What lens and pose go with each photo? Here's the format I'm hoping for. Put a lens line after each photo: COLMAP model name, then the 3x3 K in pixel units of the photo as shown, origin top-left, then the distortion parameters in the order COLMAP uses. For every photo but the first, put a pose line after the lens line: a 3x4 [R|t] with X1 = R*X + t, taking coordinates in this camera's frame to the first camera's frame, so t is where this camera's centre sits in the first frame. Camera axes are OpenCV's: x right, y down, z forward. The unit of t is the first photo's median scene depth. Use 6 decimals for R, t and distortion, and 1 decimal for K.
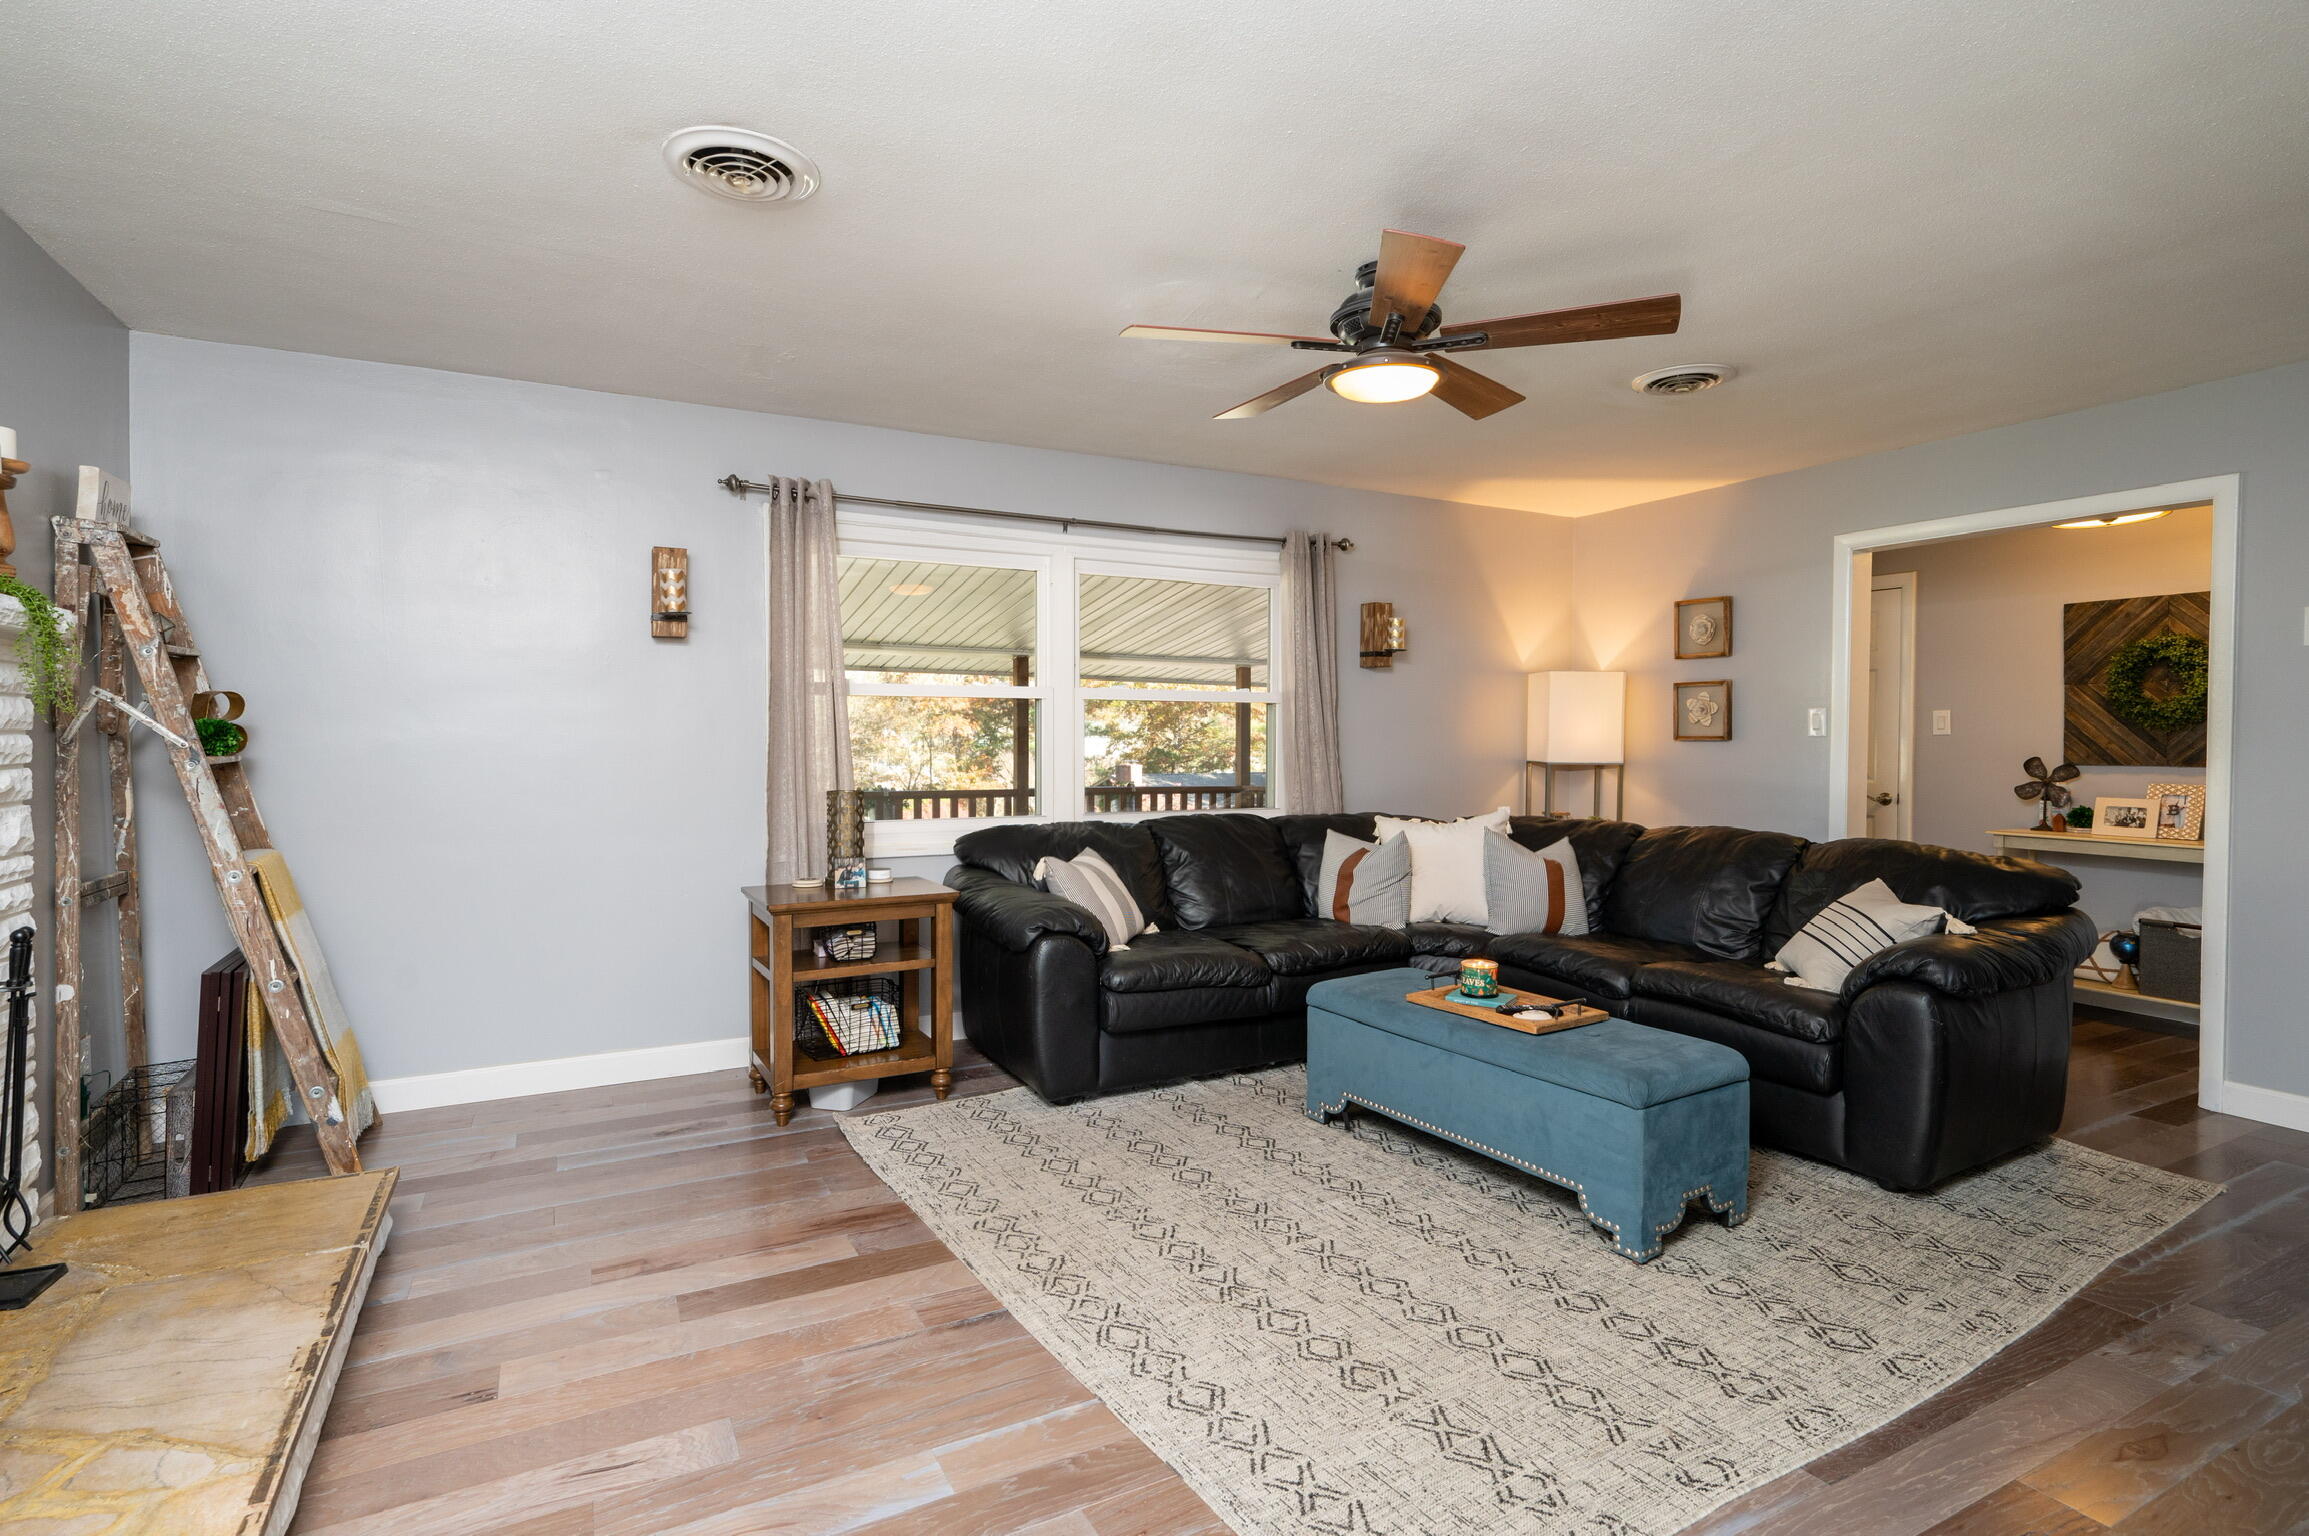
lens RADIAL K [[1115.5, 0, 1139.4], [0, 1115.5, 755.7], [0, 0, 1]] dist [0.002987, -0.000925]
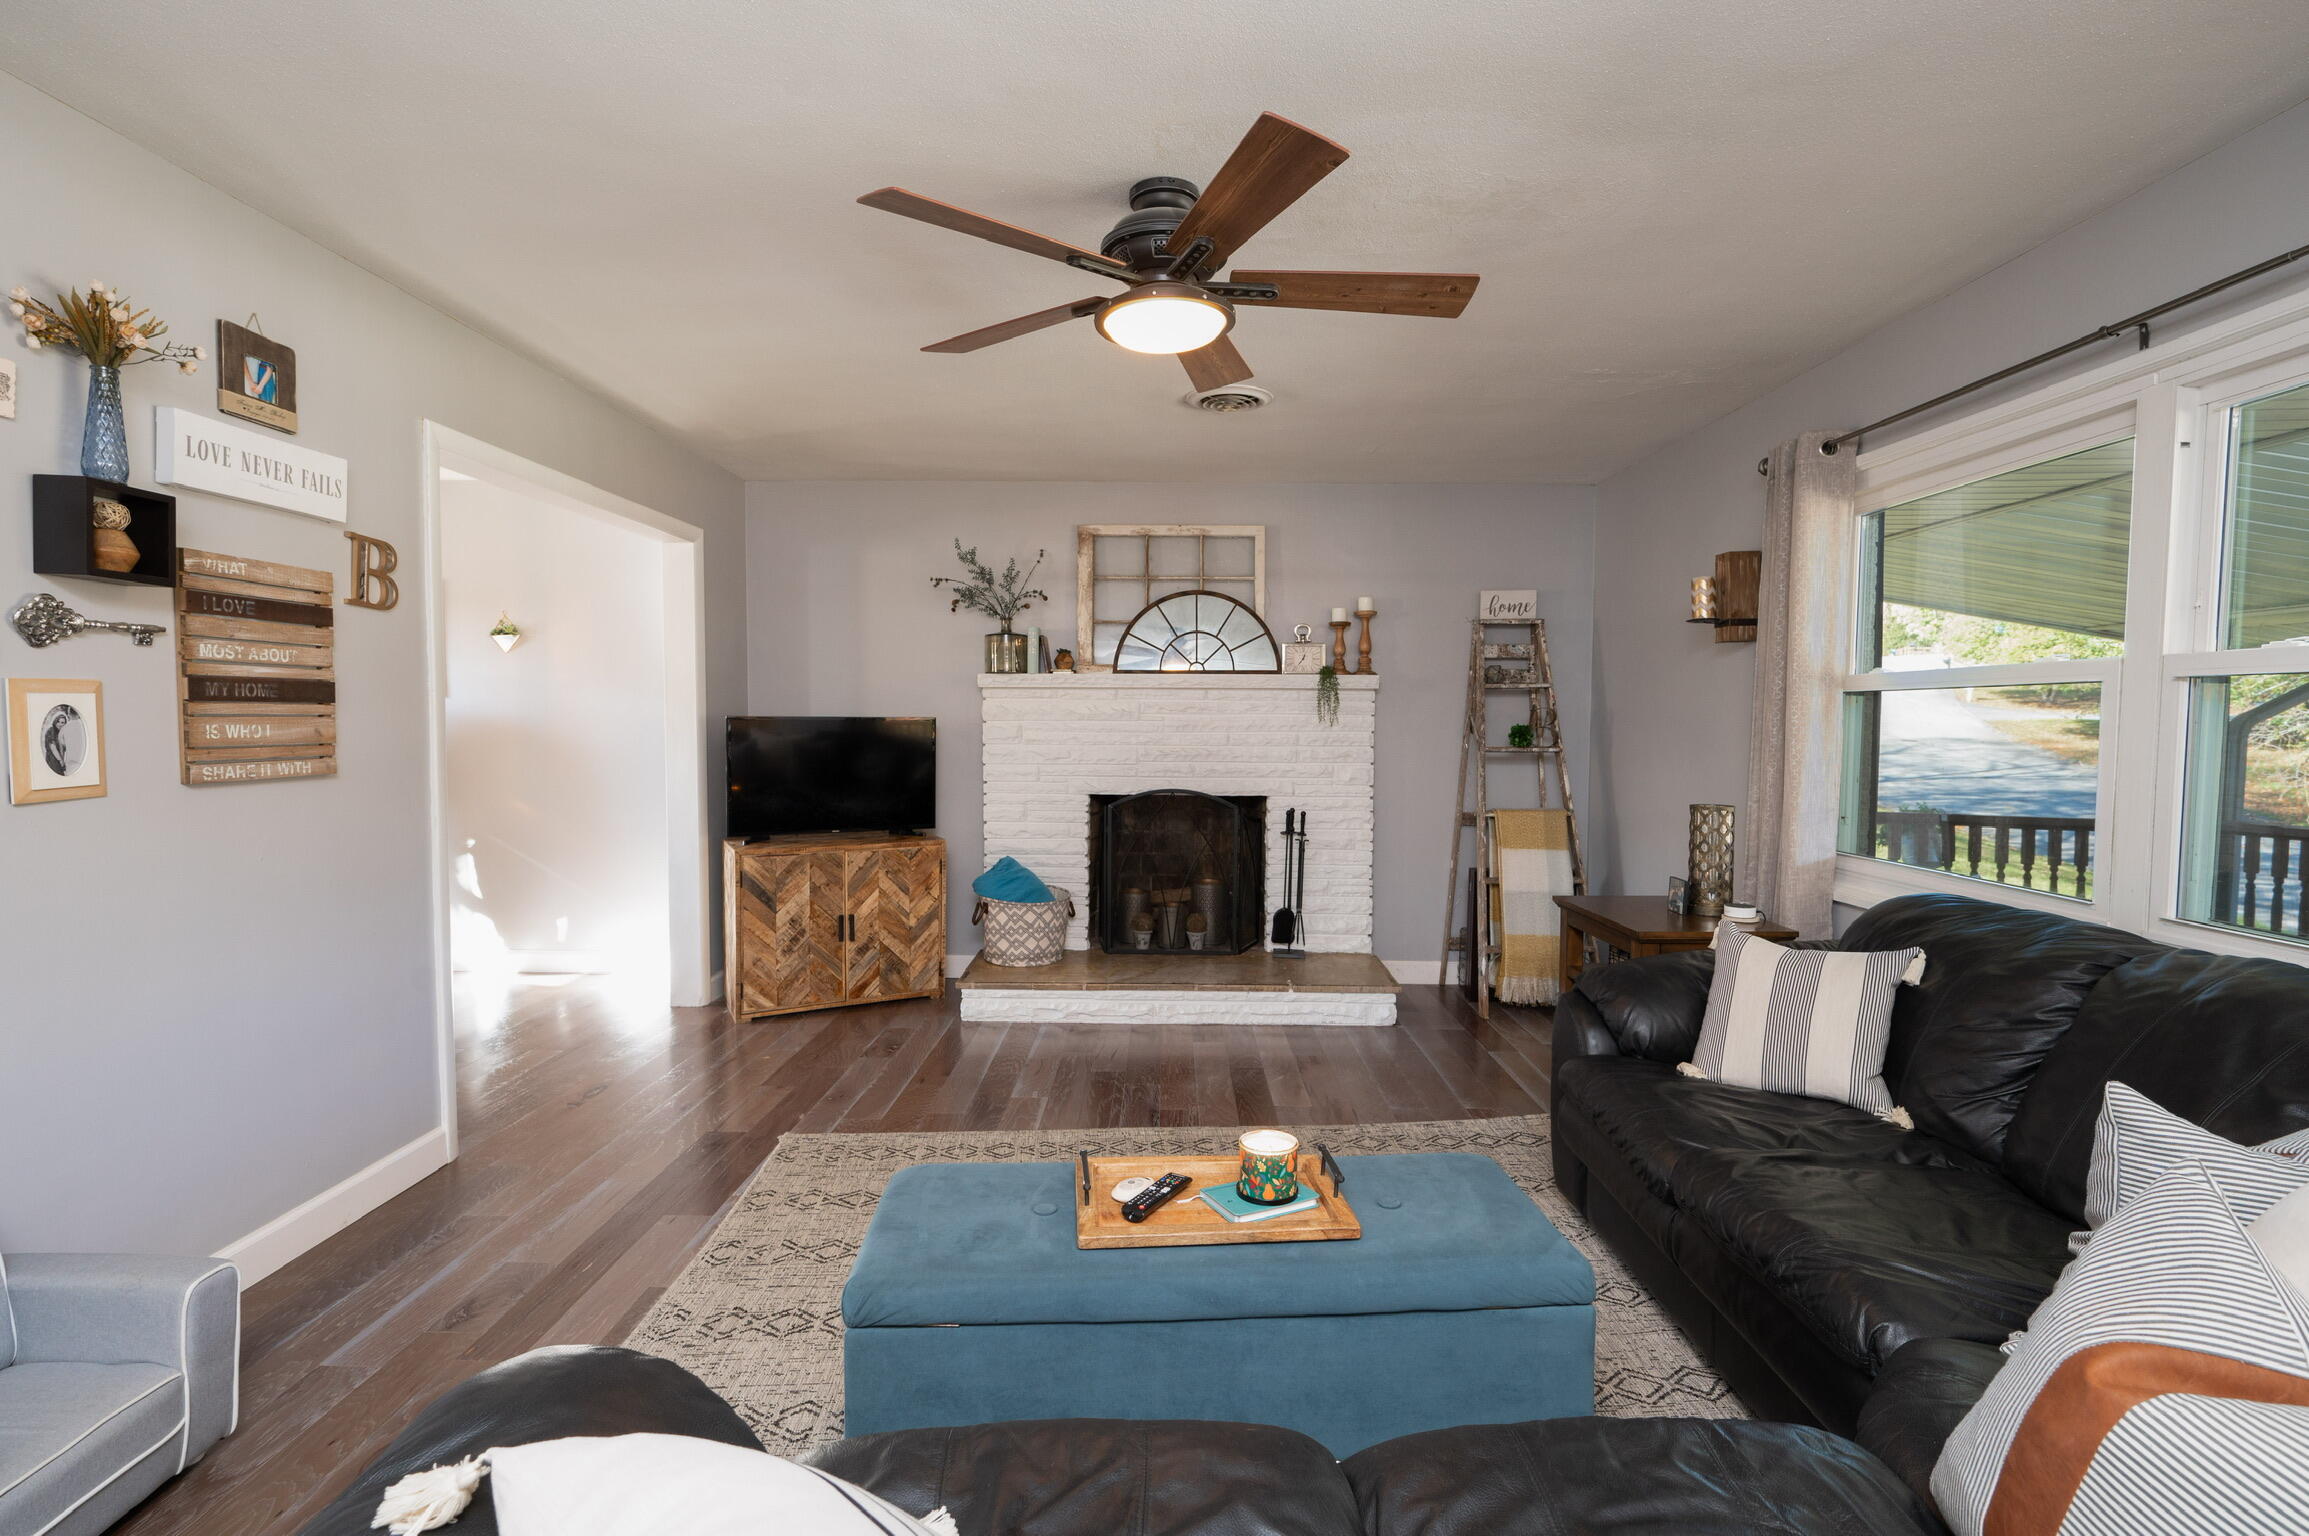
lens RADIAL K [[1115.5, 0, 1146.3], [0, 1115.5, 772.8], [0, 0, 1]] dist [0.002987, -0.000925]
pose [[-0.484298, 0.038598, -0.874051, 1.312976], [-0.022998, 0.998119, 0.056820, -0.063734], [0.874601, 0.047620, -0.482500, 1.899563]]
